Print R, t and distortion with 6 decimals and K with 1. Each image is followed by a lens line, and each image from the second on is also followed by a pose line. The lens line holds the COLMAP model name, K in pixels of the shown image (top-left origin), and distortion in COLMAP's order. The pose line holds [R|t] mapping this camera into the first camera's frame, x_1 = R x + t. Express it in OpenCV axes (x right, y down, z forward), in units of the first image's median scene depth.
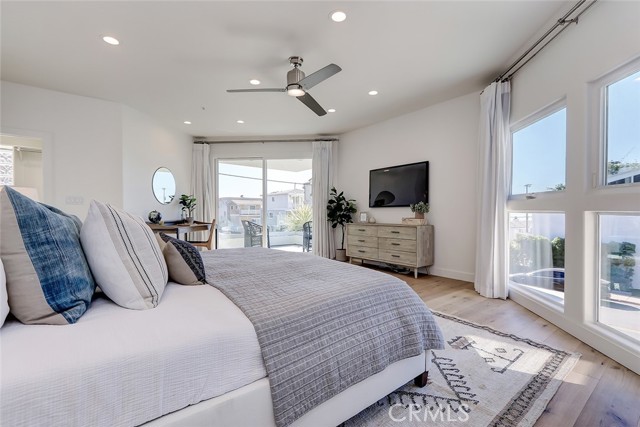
lens RADIAL K [[295.7, 0, 328.2], [0, 295.7, 213.0], [0, 0, 1]] dist [0.012635, -0.000495]
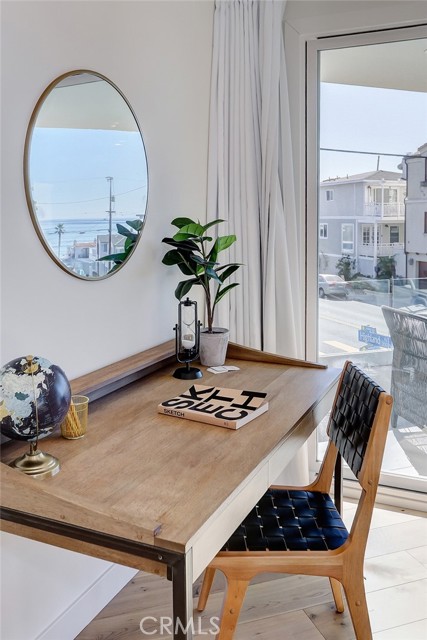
lens RADIAL K [[647.2, 0, 213.5], [0, 647.2, 320.0], [0, 0, 1]] dist [-0.013491, -0.008401]
pose [[0.937200, 0.050785, -0.345076, -0.311837], [-0.000567, 0.989564, 0.144095, -0.054654], [0.348793, -0.134850, 0.927448, 0.591244]]
